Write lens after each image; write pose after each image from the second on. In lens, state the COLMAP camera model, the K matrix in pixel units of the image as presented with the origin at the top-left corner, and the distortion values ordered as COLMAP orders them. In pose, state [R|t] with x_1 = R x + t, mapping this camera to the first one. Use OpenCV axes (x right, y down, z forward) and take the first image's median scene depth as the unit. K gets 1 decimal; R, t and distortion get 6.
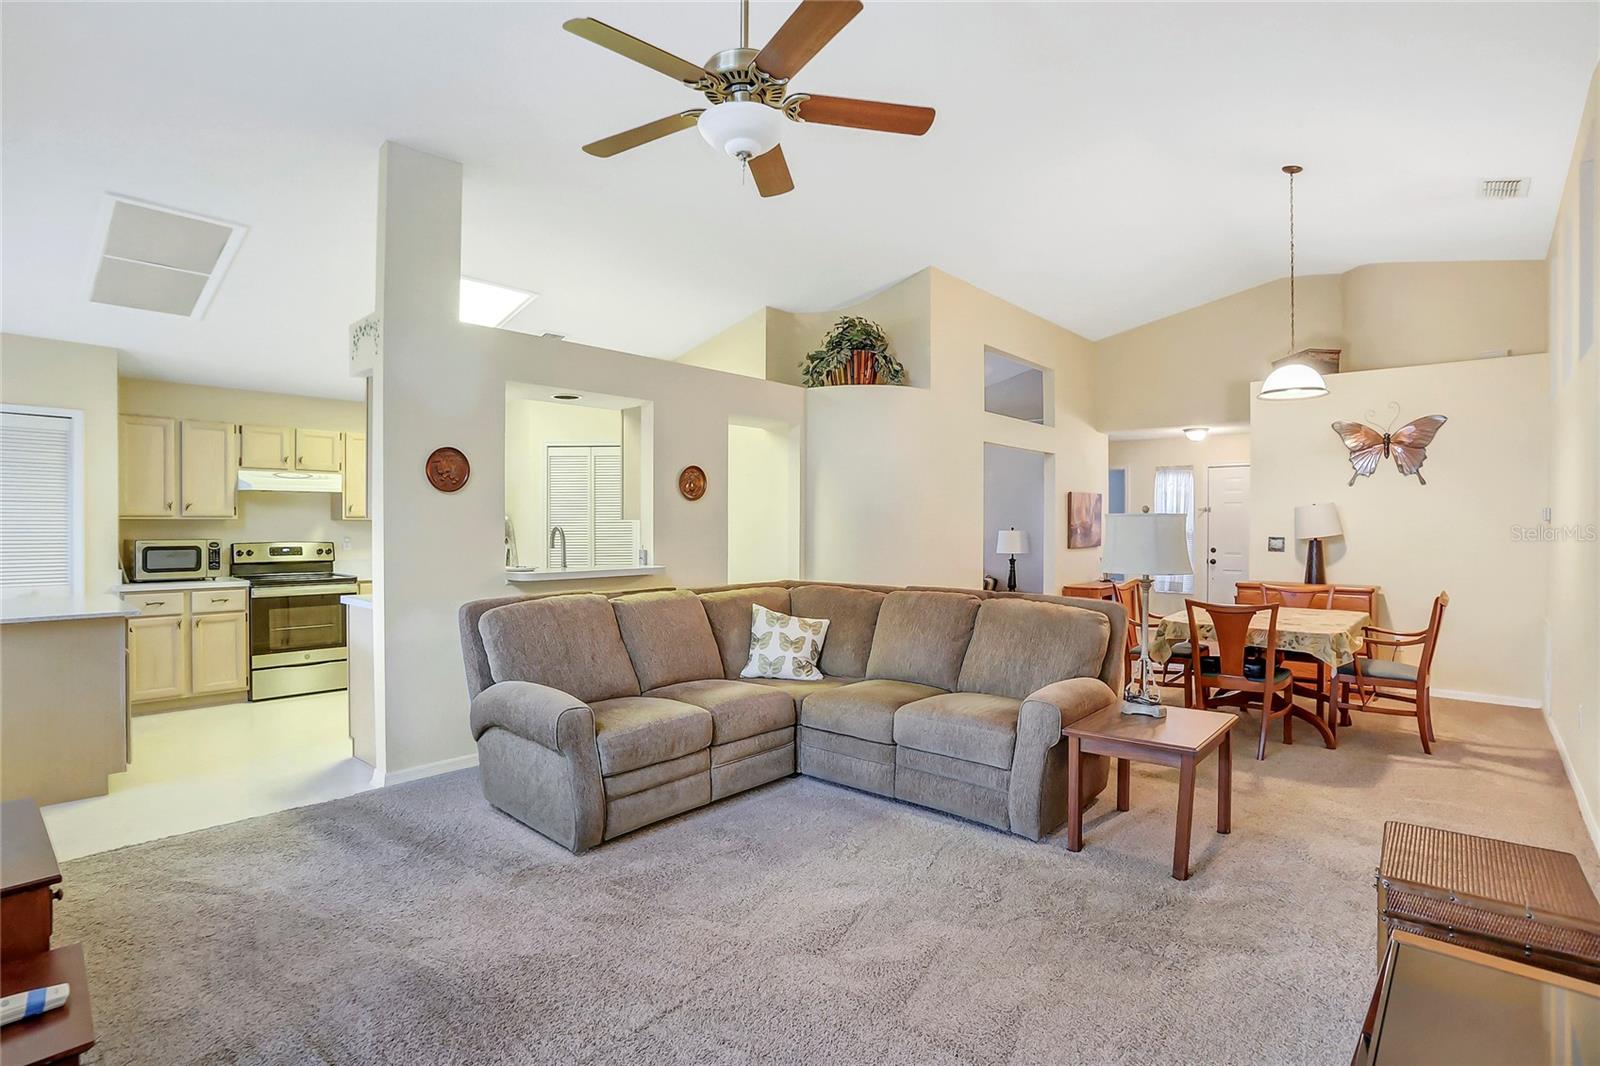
lens RADIAL K [[757.1, 0, 765.6], [0, 757.1, 529.6], [0, 0, 1]] dist [-0.000498, -0.000168]
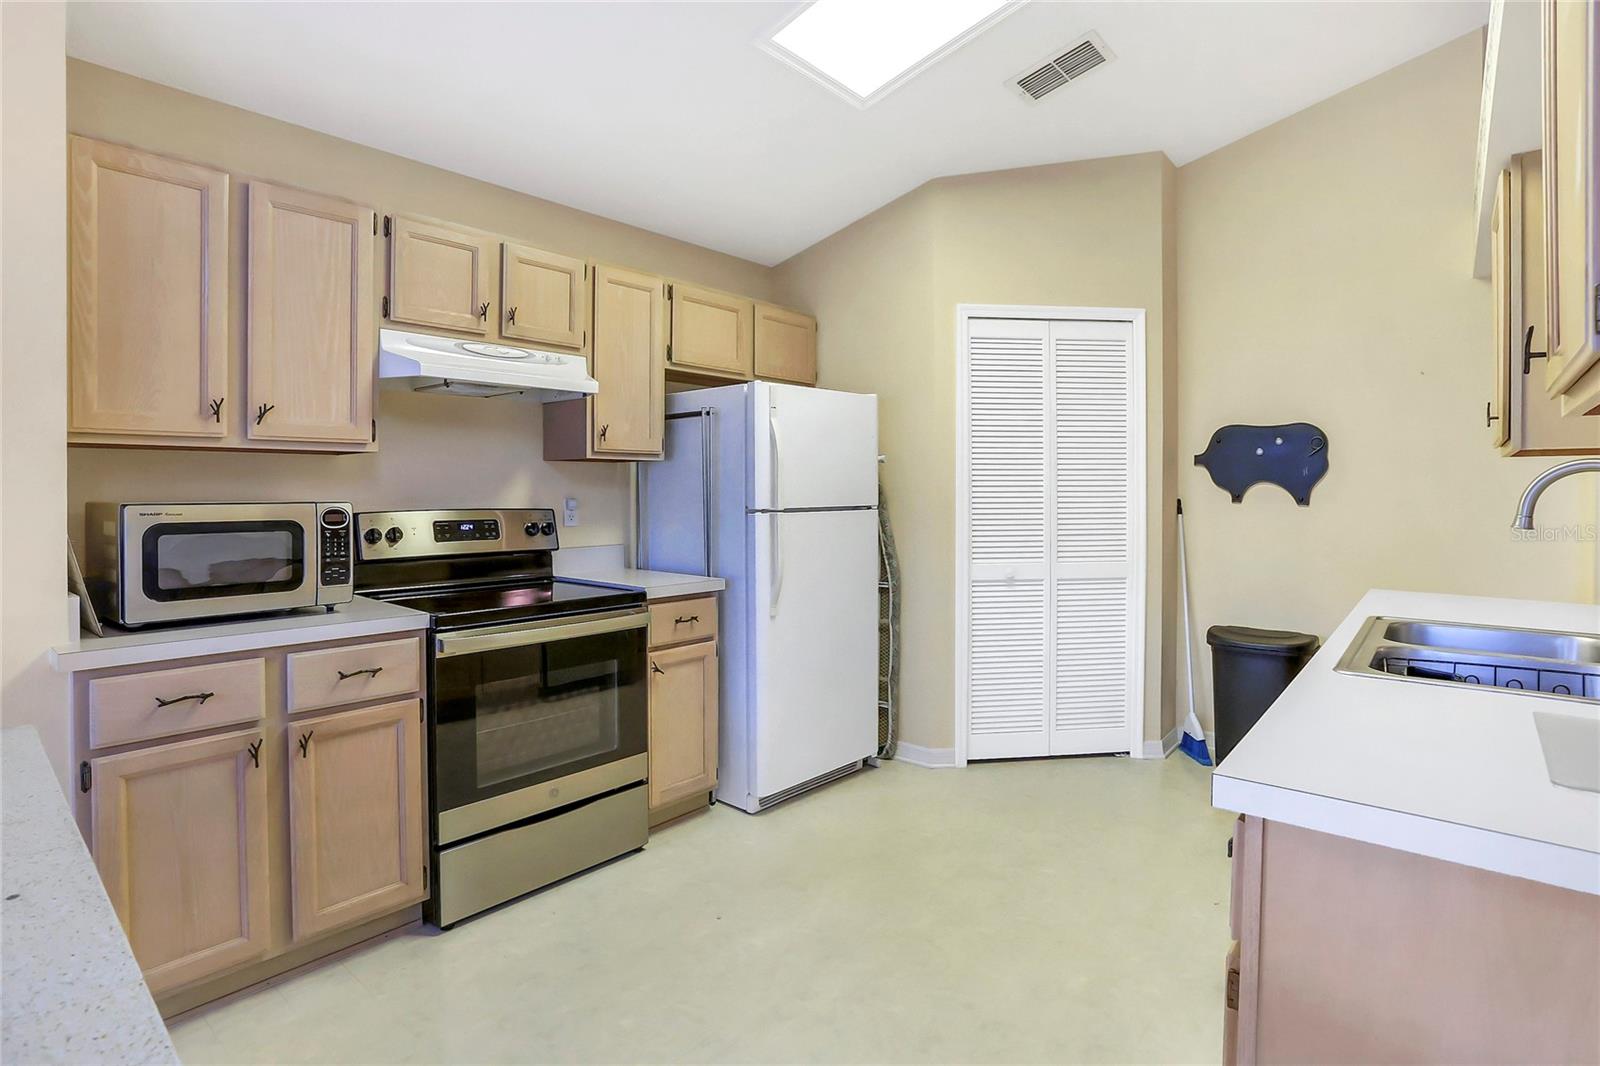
lens RADIAL K [[783.4, 0, 806.1], [0, 783.4, 491.1], [0, 0, 1]] dist [-0.016607, 0.000574]
pose [[0.997764, -0.000041, 0.066839, -0.523379], [0.000247, 0.999995, -0.003074, 0.008609], [-0.066838, 0.003084, 0.997759, 0.603393]]
